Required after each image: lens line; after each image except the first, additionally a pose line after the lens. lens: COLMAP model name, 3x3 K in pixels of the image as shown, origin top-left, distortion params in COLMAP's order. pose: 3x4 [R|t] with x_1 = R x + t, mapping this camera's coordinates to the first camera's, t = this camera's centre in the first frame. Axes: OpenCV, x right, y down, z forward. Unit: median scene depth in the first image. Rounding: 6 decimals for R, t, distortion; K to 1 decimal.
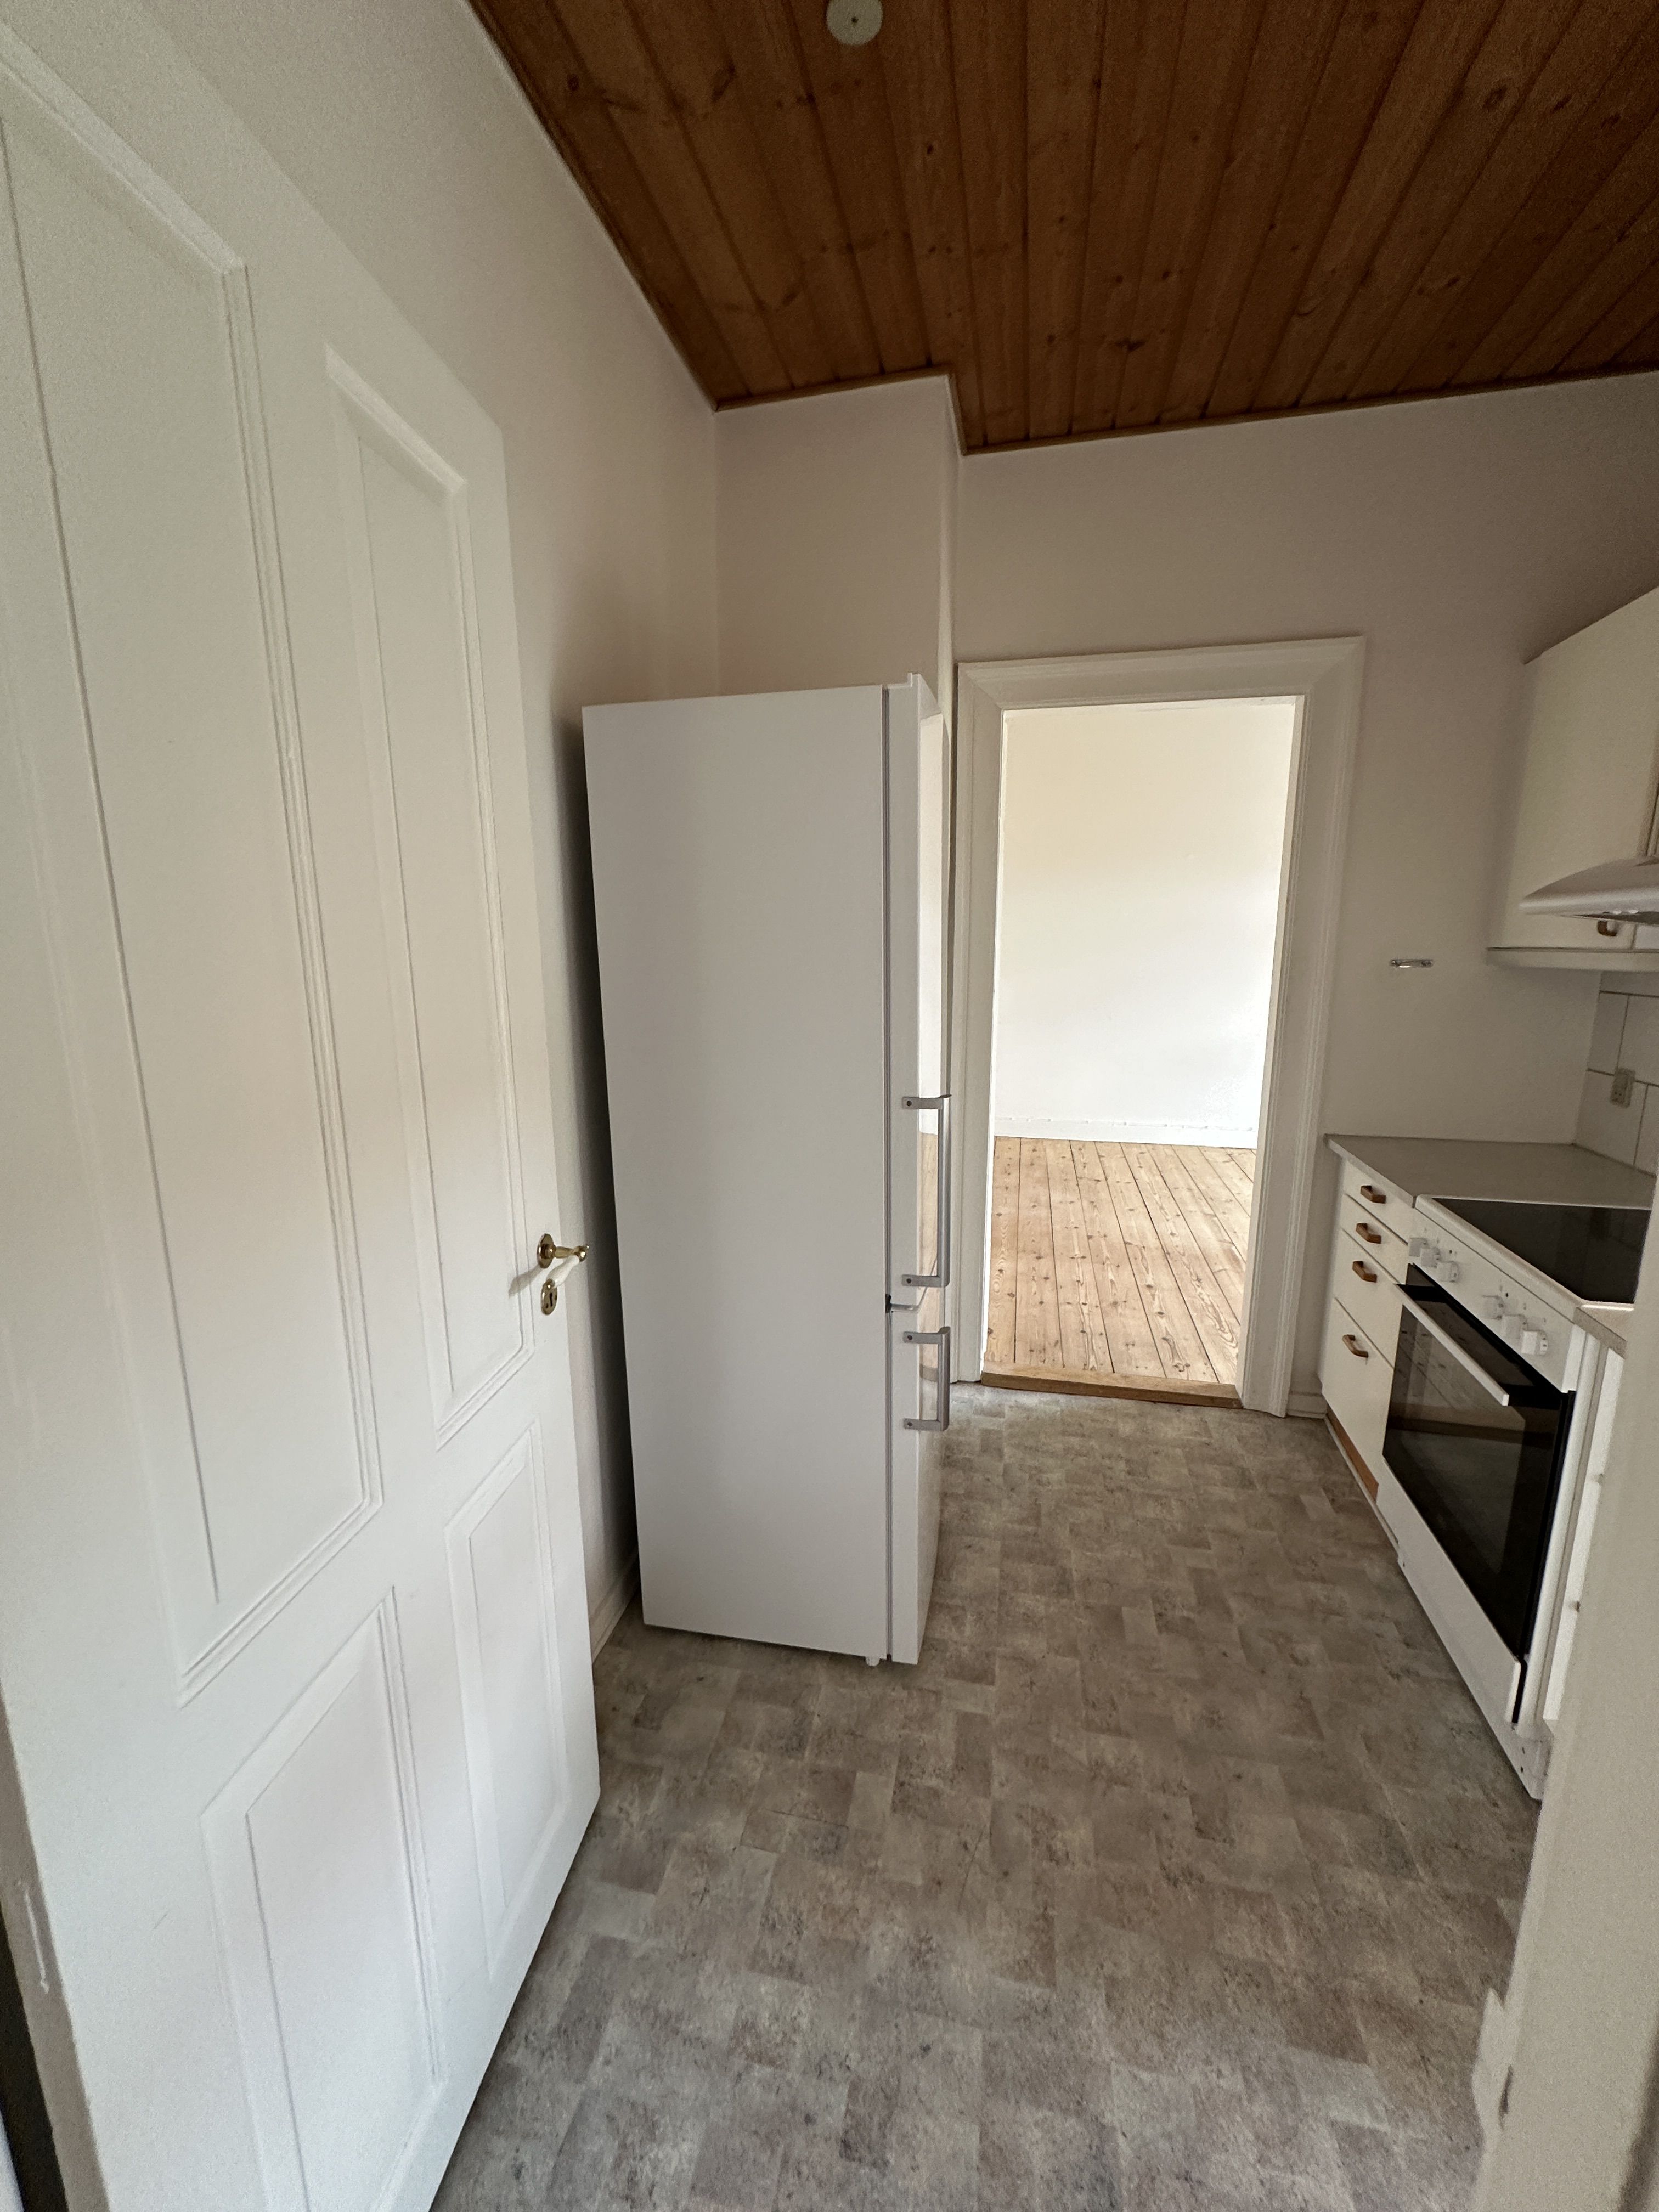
lens RADIAL K [[886.7, 0, 829.8], [0, 886.7, 1108.9], [0, 0, 1]] dist [-0.001685, -0.000244]
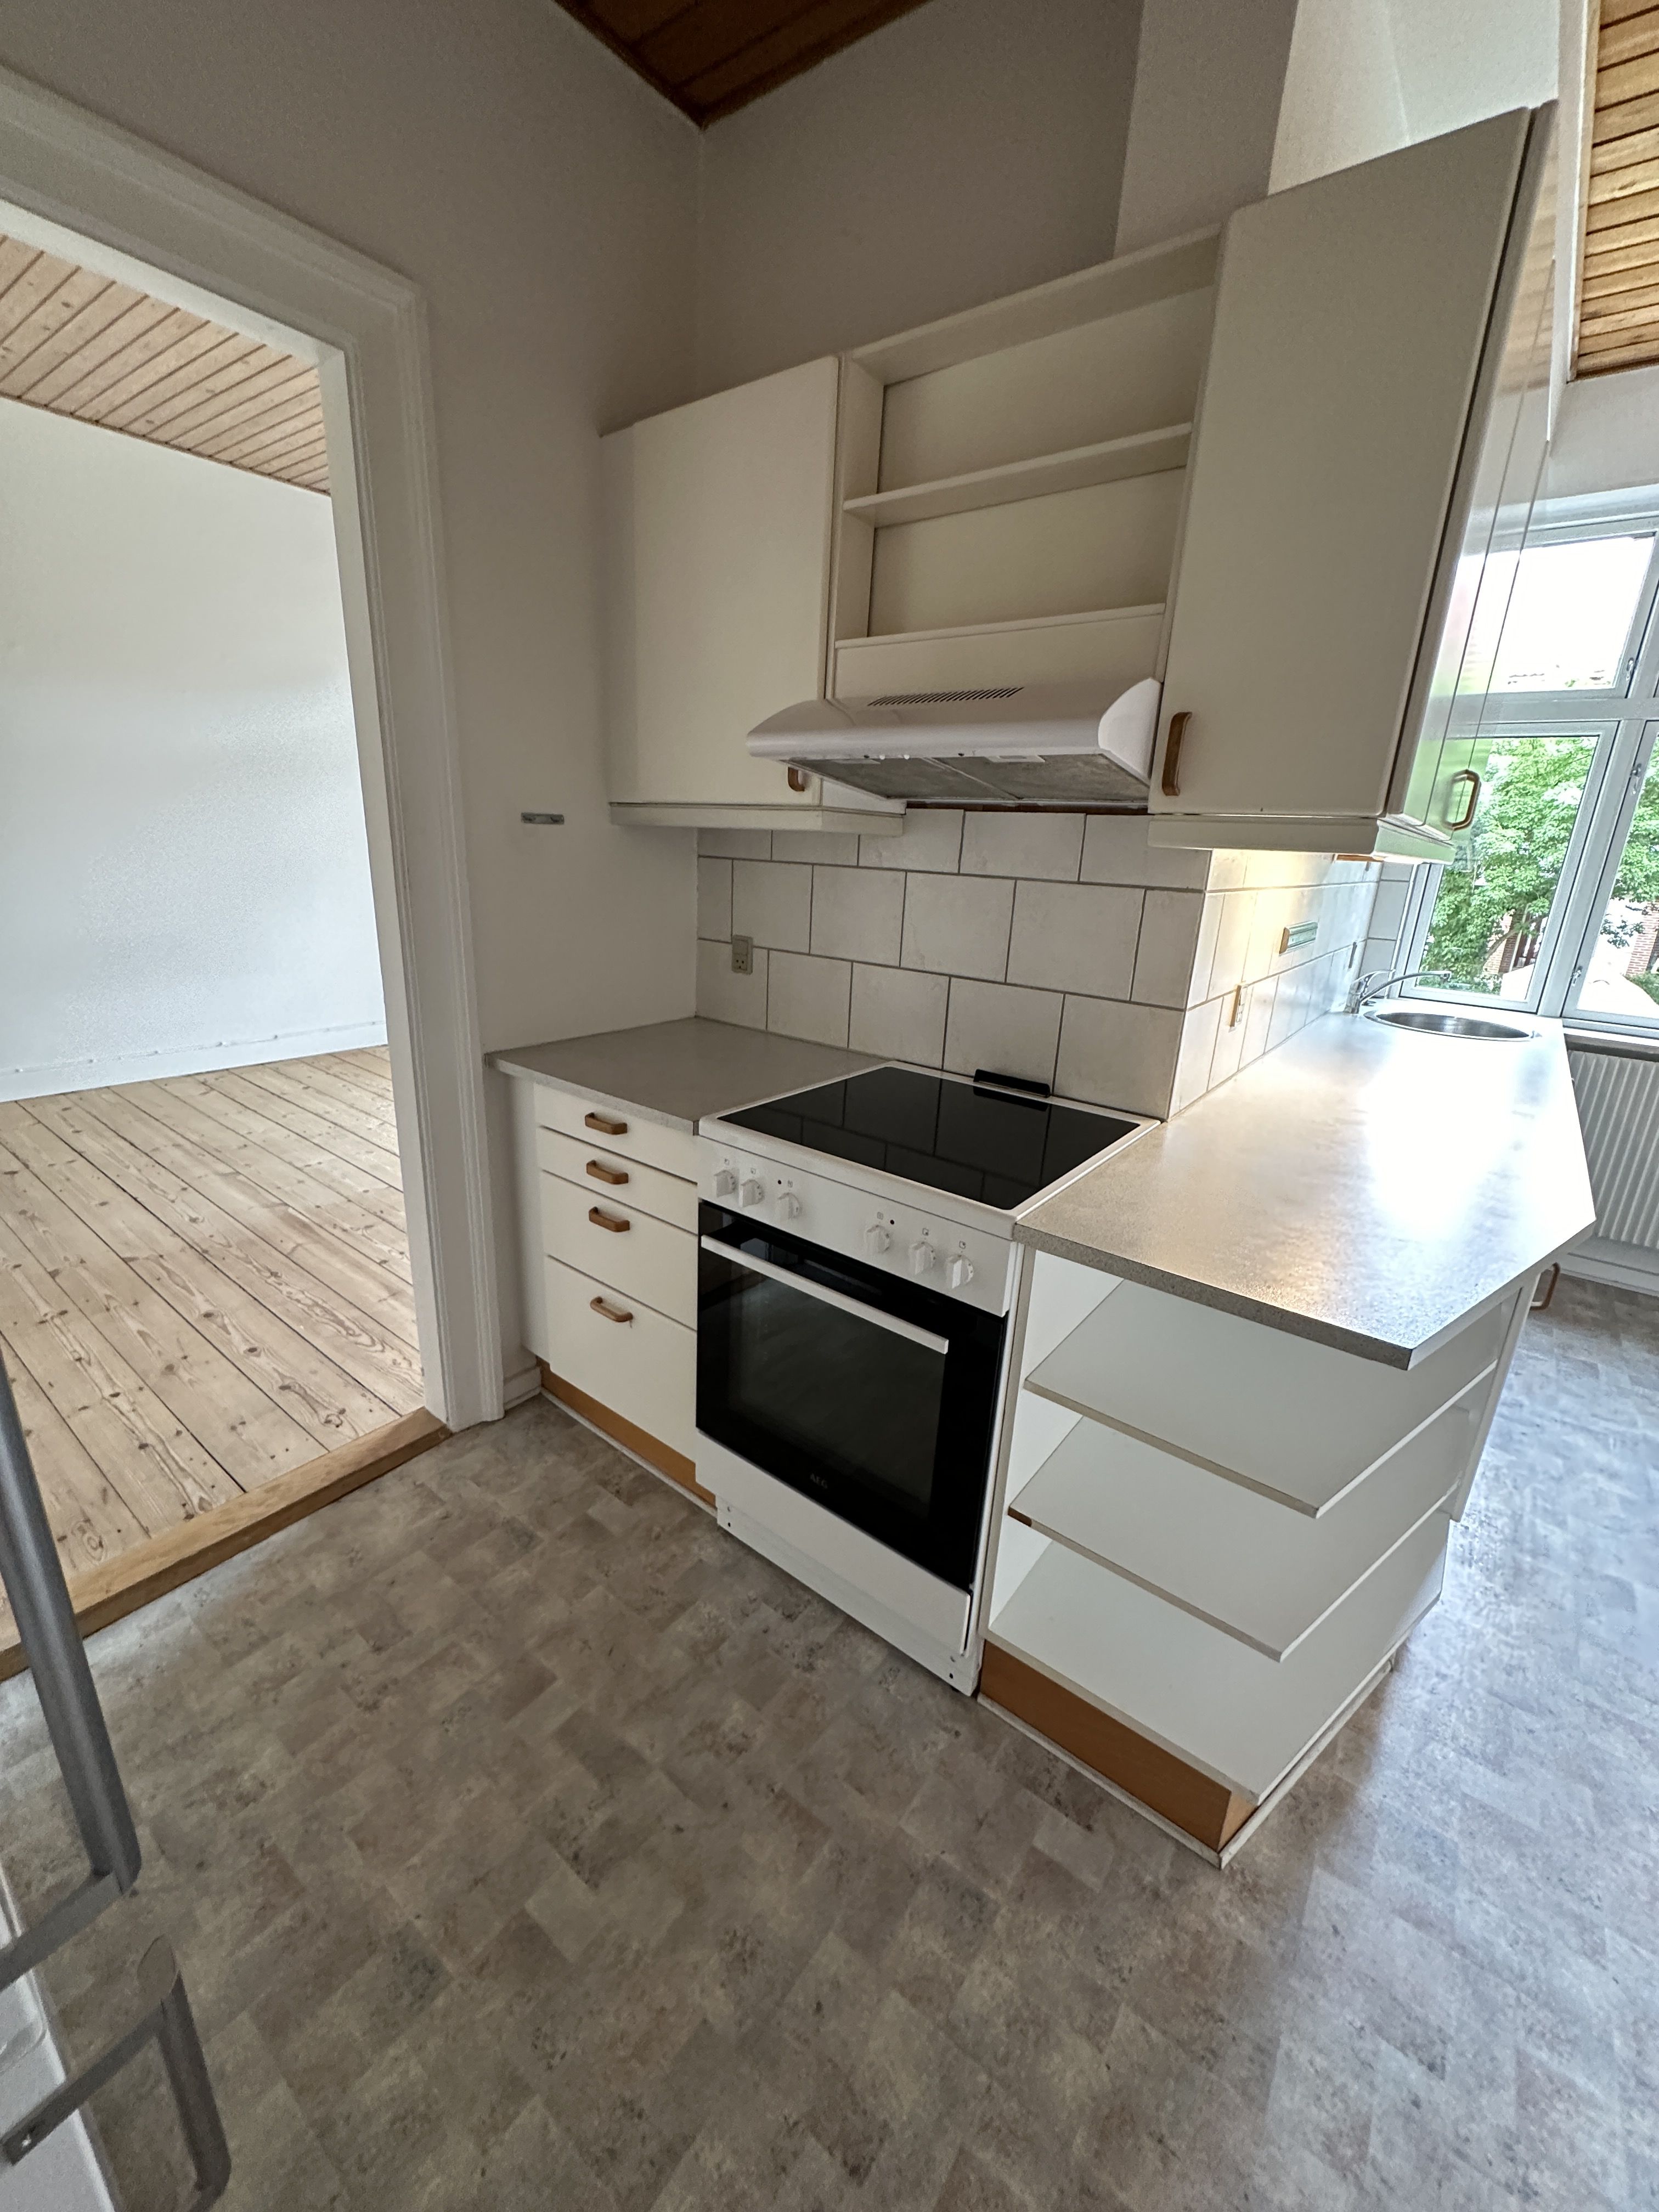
lens RADIAL K [[886.7, 0, 845.0], [0, 886.7, 1107.6], [0, 0, 1]] dist [-0.001685, -0.000244]
pose [[0.414150, -0.245082, 0.876592, 0.020456], [0.124156, 0.969277, 0.212337, -0.048290], [-0.901701, 0.020895, 0.431855, 0.411679]]
